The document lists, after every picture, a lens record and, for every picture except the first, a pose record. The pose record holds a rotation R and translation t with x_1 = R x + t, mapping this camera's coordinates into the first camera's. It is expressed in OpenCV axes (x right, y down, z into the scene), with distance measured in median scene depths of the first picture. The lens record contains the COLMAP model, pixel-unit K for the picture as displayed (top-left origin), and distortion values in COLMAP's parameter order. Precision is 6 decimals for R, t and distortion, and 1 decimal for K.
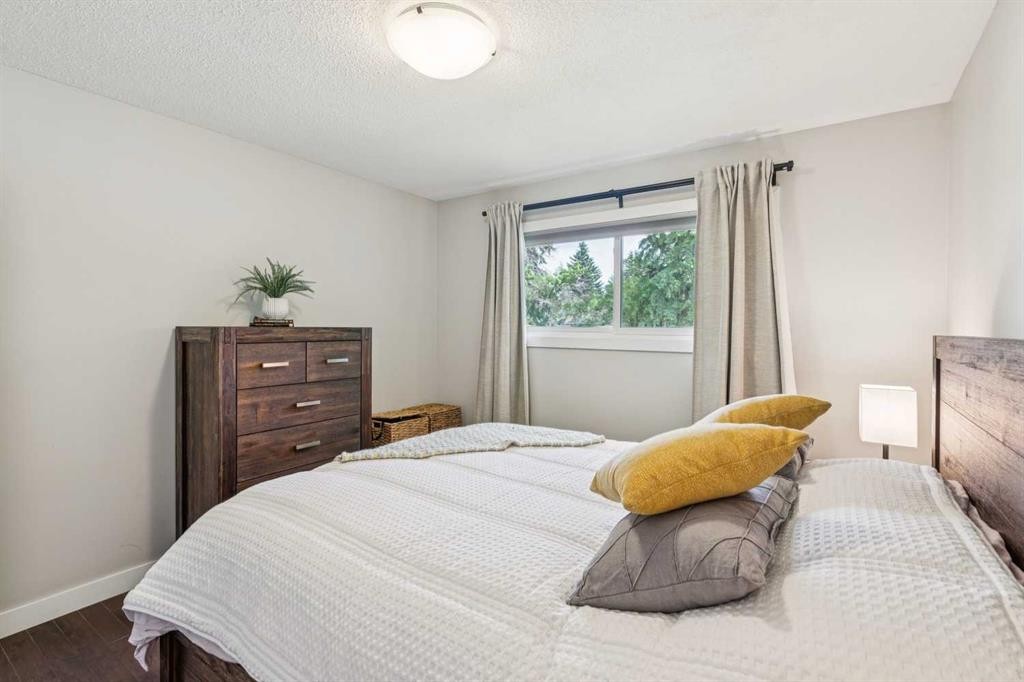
lens RADIAL K [[466.6, 0, 510.2], [0, 466.6, 332.8], [0, 0, 1]] dist [0.002808, -0.000194]
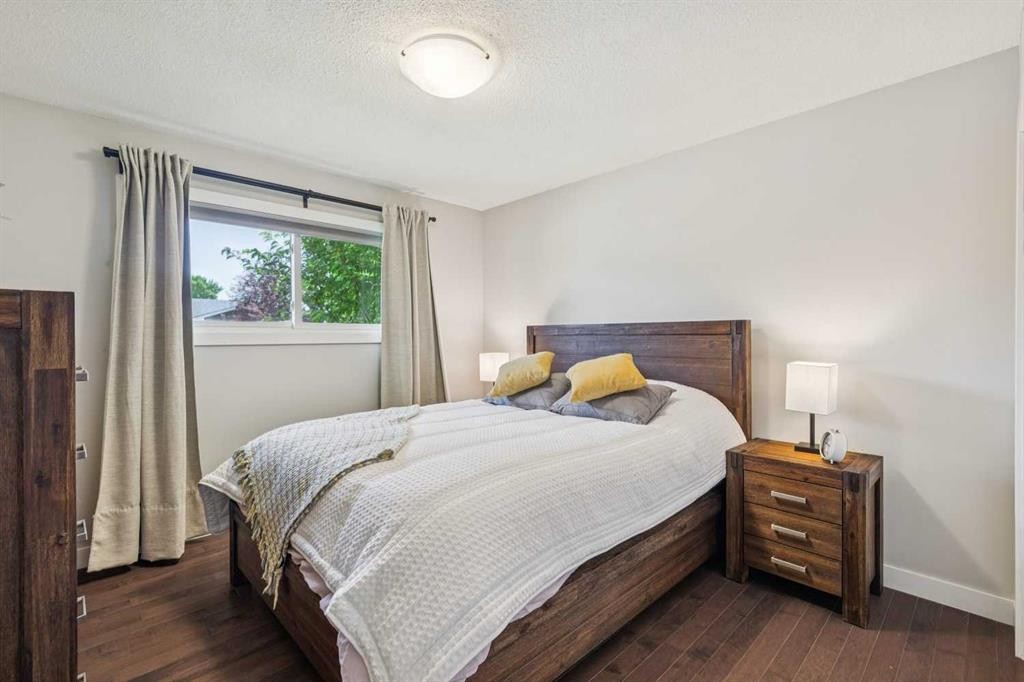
lens RADIAL K [[468.0, 0, 520.3], [0, 468.0, 333.9], [0, 0, 1]] dist [0.009511, -0.000458]
pose [[0.188090, -0.008776, 0.982113, -0.810166], [0.009057, 0.999933, 0.007201, 0.012513], [-0.982110, 0.007541, 0.188157, 0.384162]]
